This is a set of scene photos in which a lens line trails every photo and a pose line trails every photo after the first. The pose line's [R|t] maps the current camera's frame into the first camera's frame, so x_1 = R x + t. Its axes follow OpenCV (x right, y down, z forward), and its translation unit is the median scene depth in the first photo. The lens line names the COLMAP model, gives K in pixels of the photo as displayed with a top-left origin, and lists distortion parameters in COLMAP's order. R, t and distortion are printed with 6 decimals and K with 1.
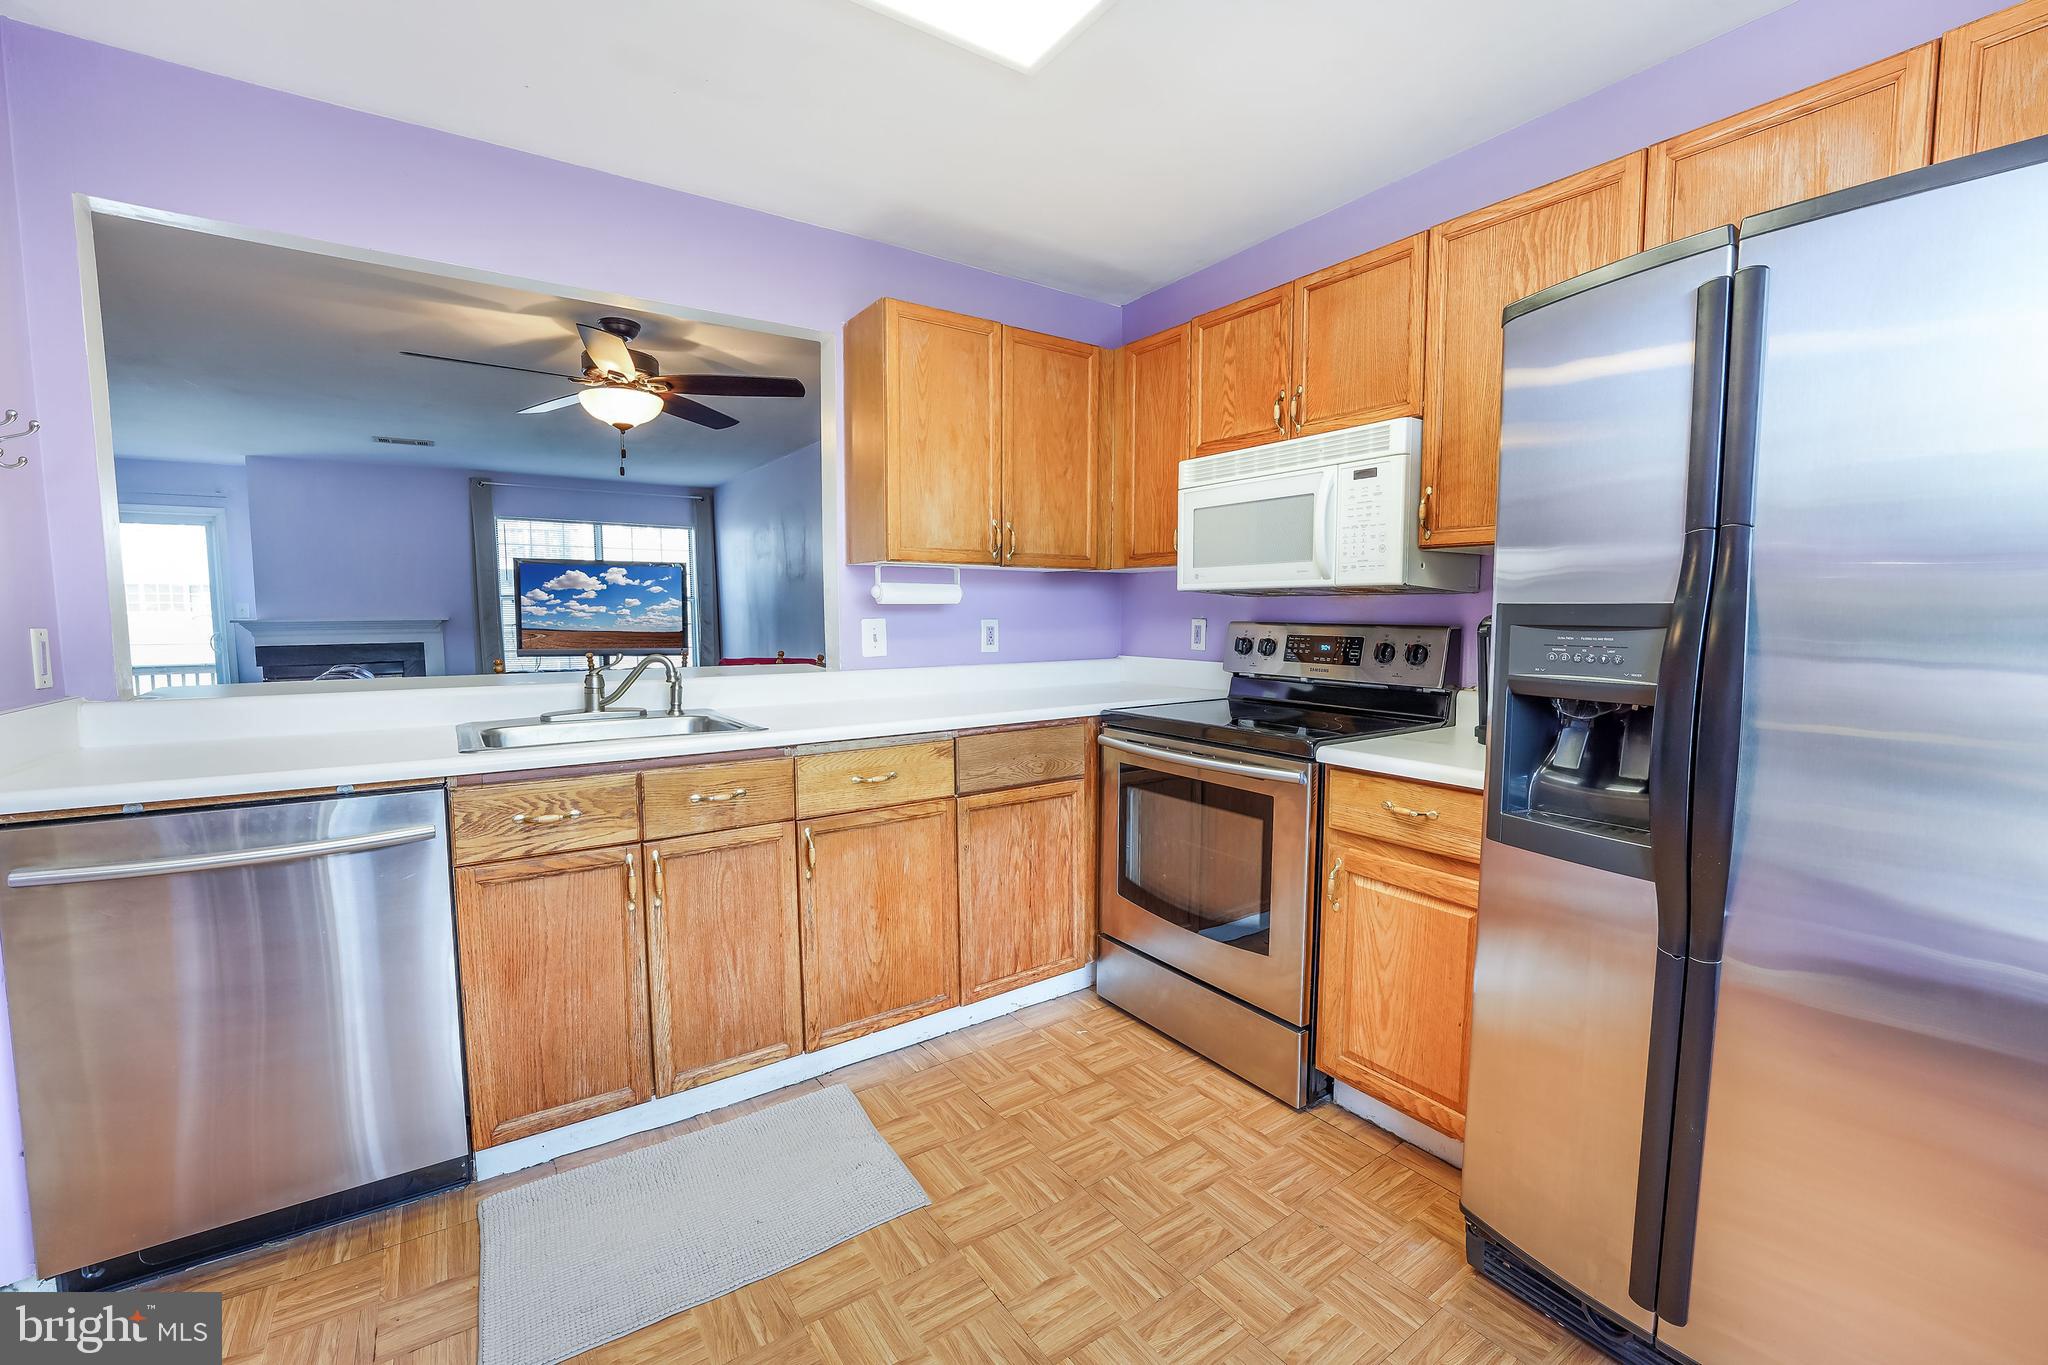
lens RADIAL K [[848.1, 0, 1032.7], [0, 848.1, 682.8], [0, 0, 1]] dist [-0.026866, 0.003799]
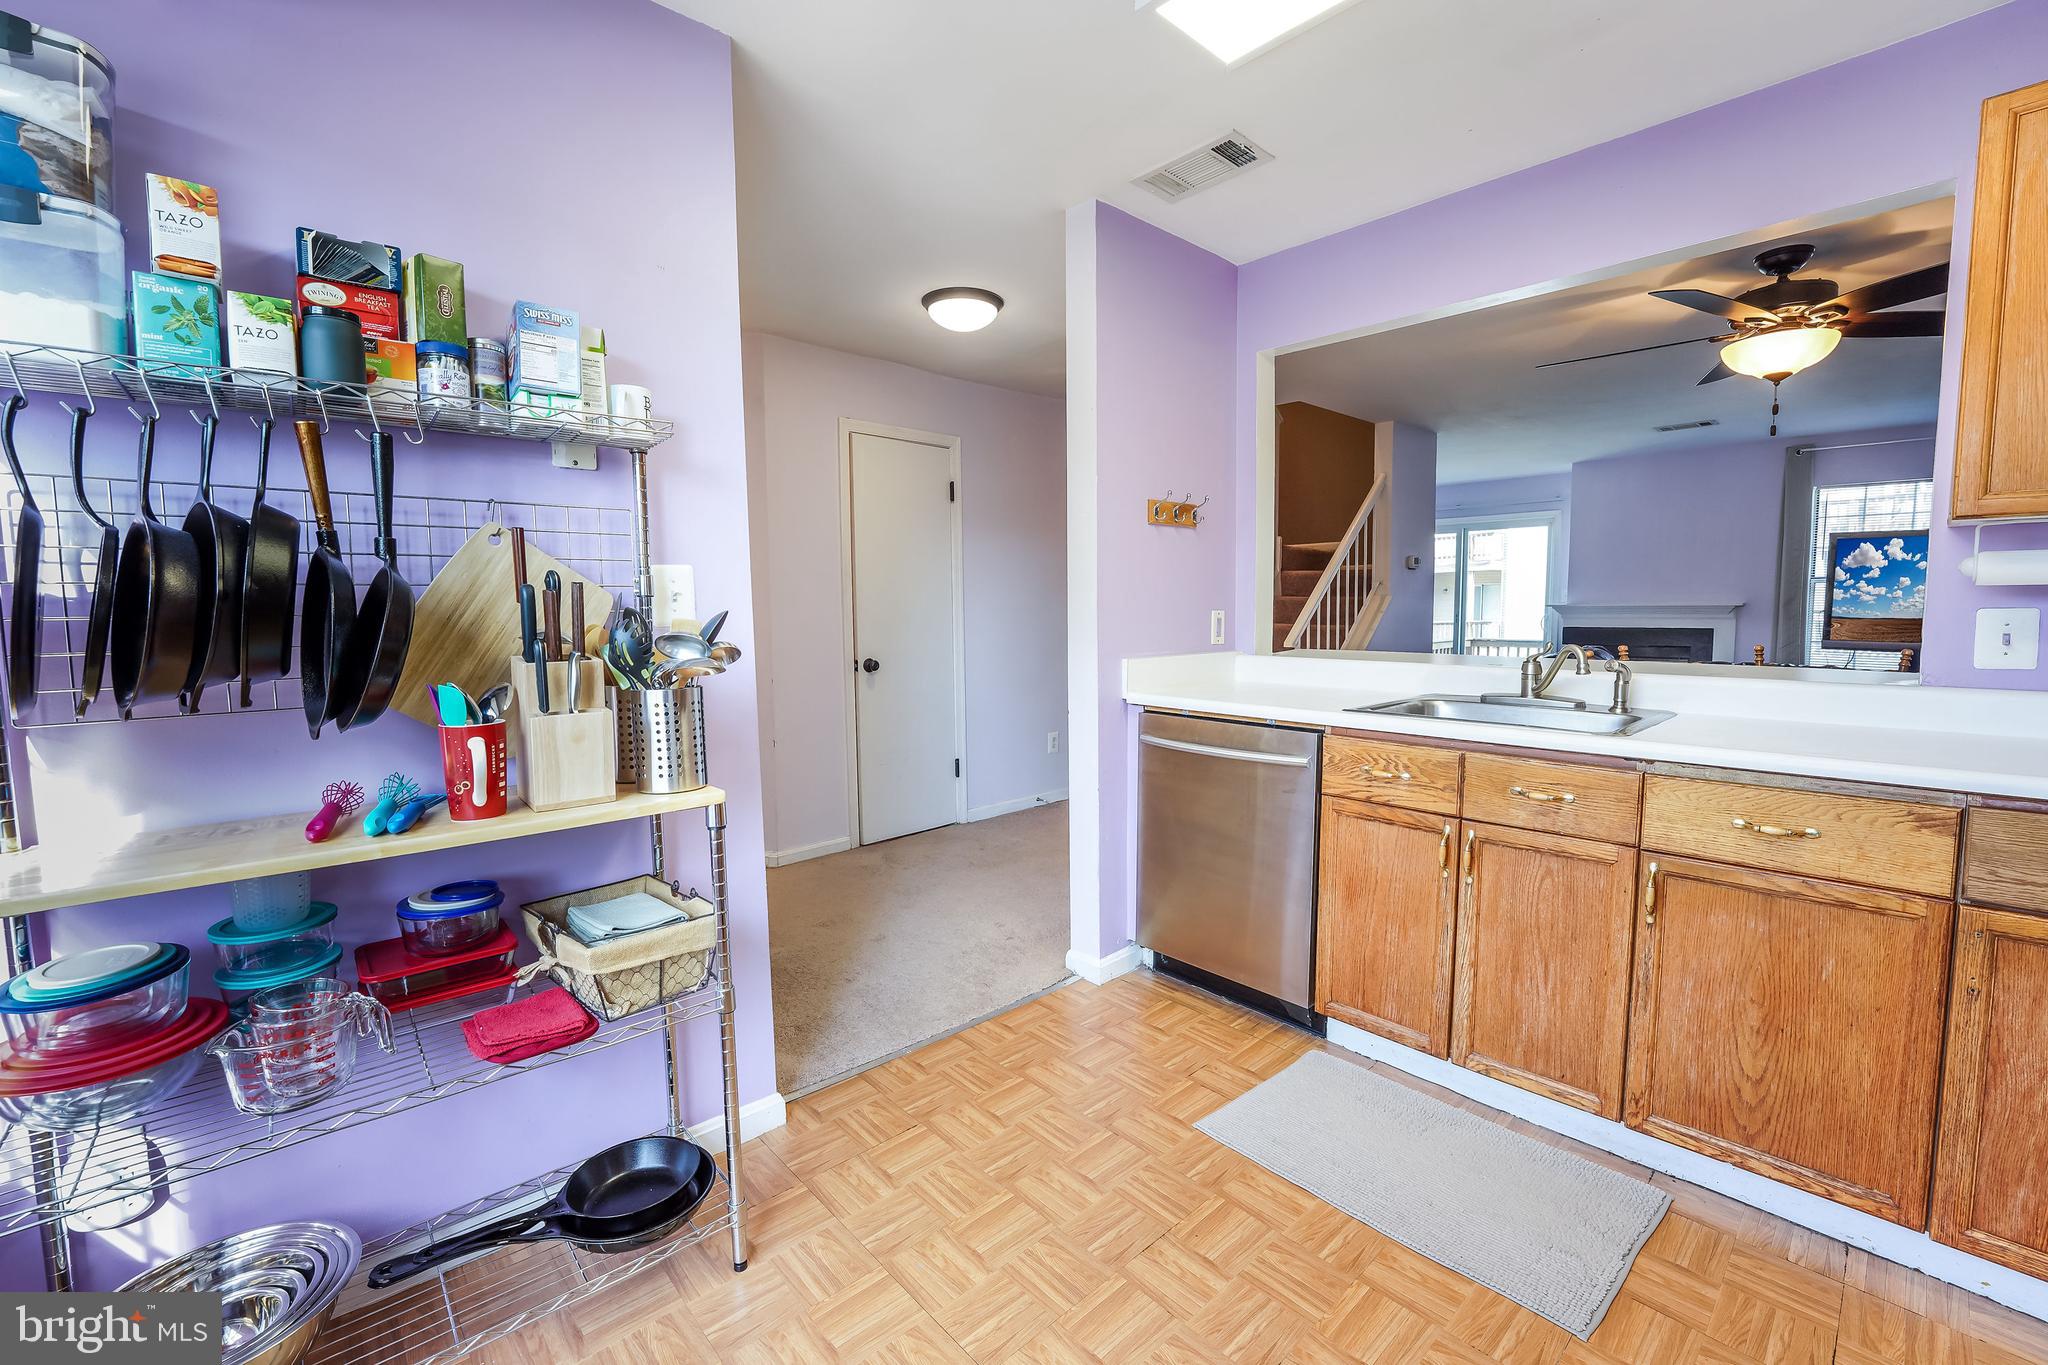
lens RADIAL K [[848.1, 0, 1001.9], [0, 848.1, 676.2], [0, 0, 1]] dist [-0.026866, 0.003799]
pose [[0.111044, 0.084891, -0.990183, 0.421252], [-0.073309, 0.994330, 0.077025, -0.023231], [0.991108, 0.064036, 0.116637, 0.244804]]
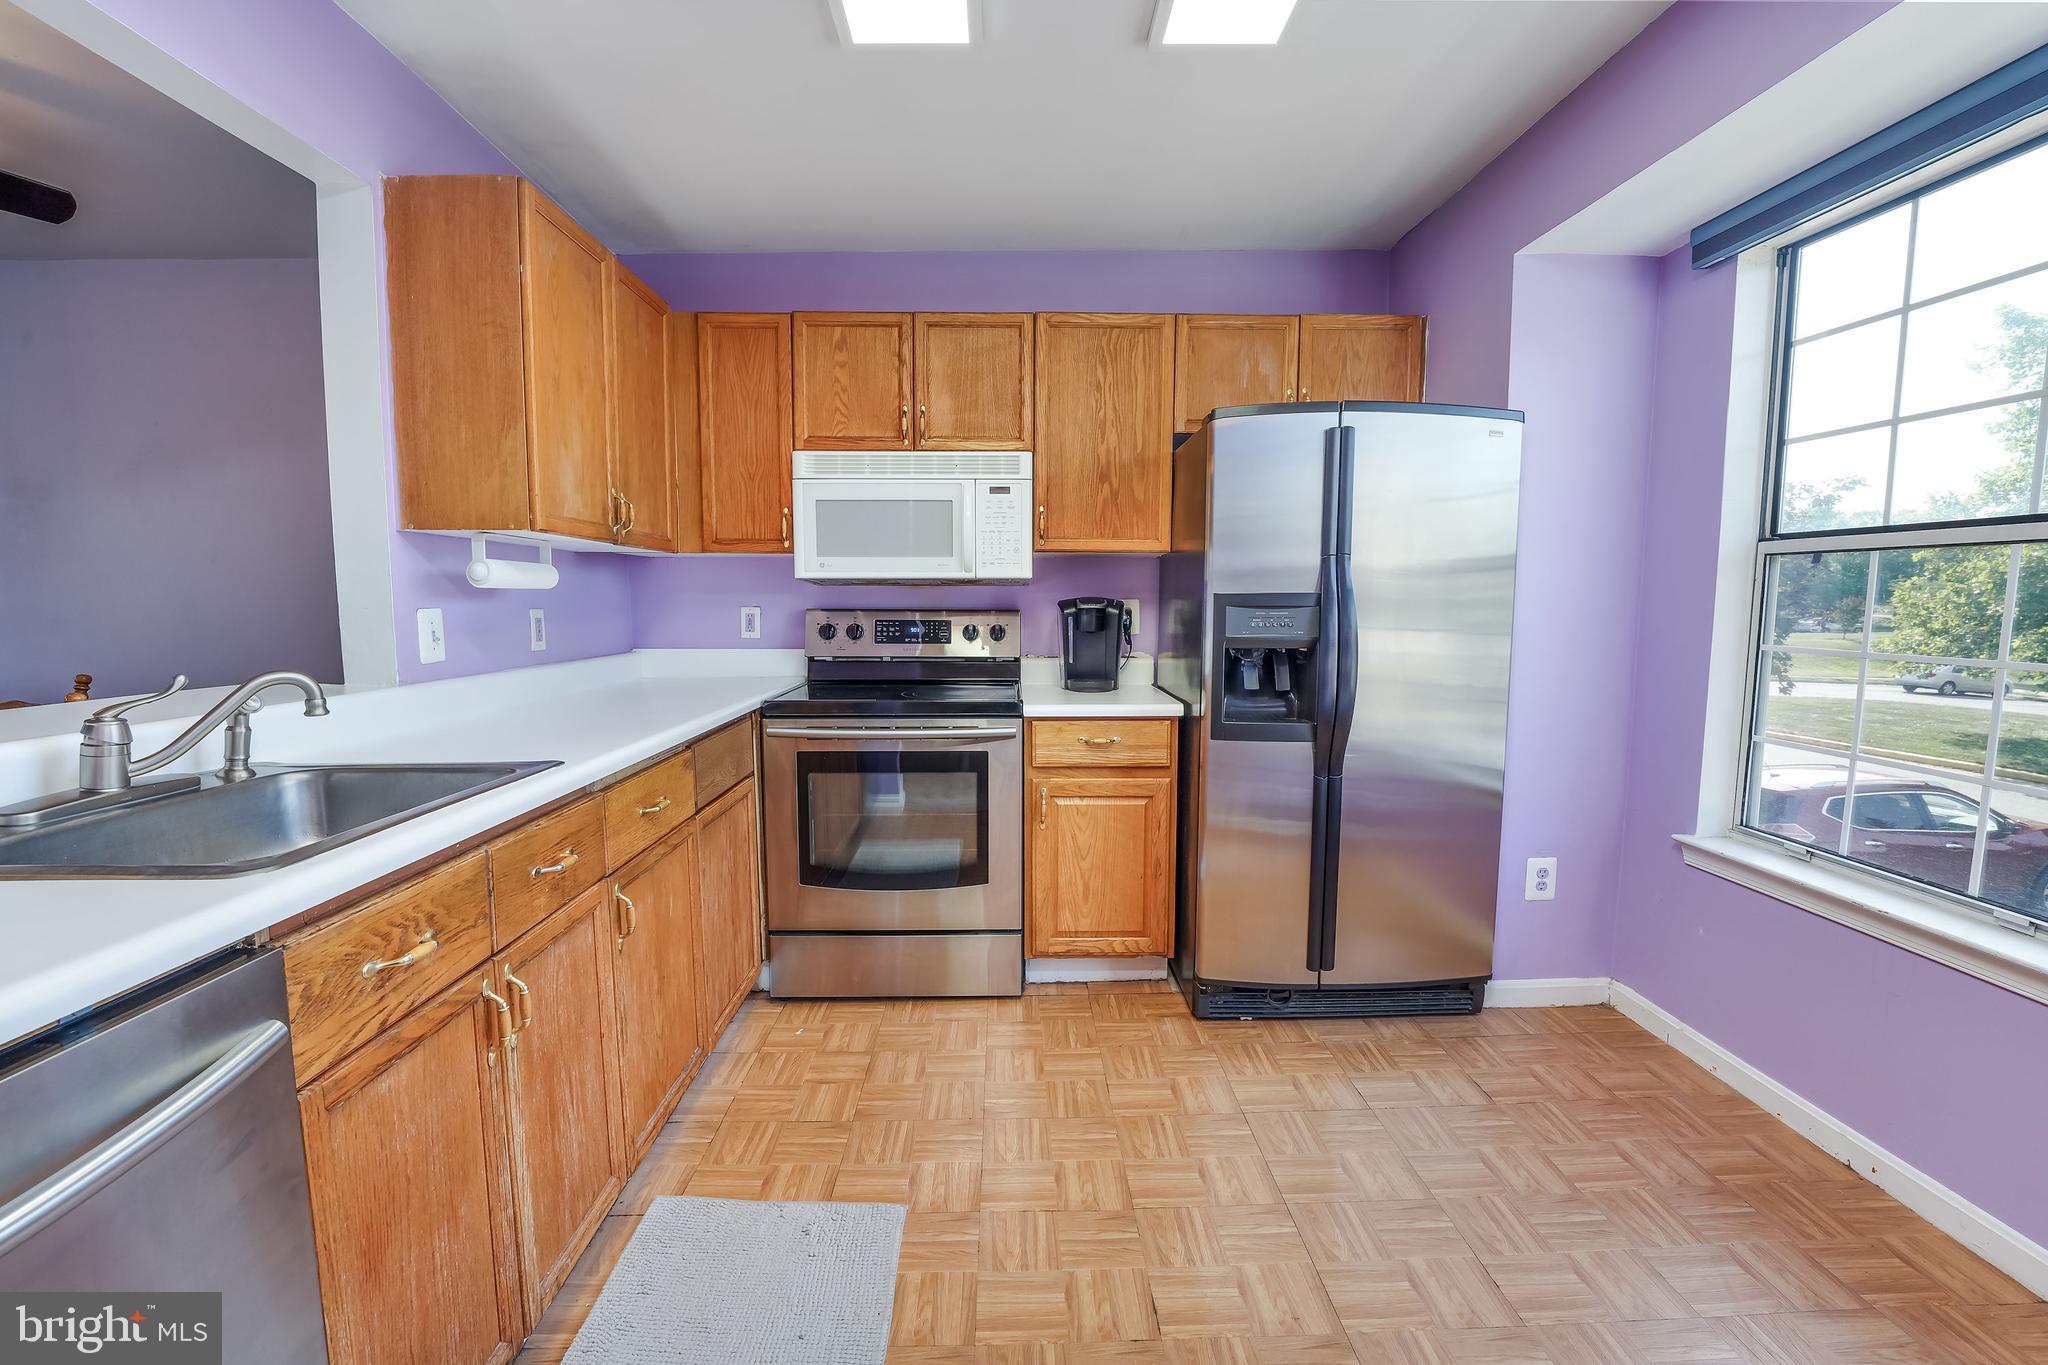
lens RADIAL K [[848.1, 0, 1019.5], [0, 848.1, 680.6], [0, 0, 1]] dist [-0.026866, 0.003799]
pose [[0.553892, -0.076951, 0.829025, -0.628467], [0.069902, 0.996502, 0.045793, -0.017109], [-0.829649, 0.032587, 0.557333, 0.256590]]
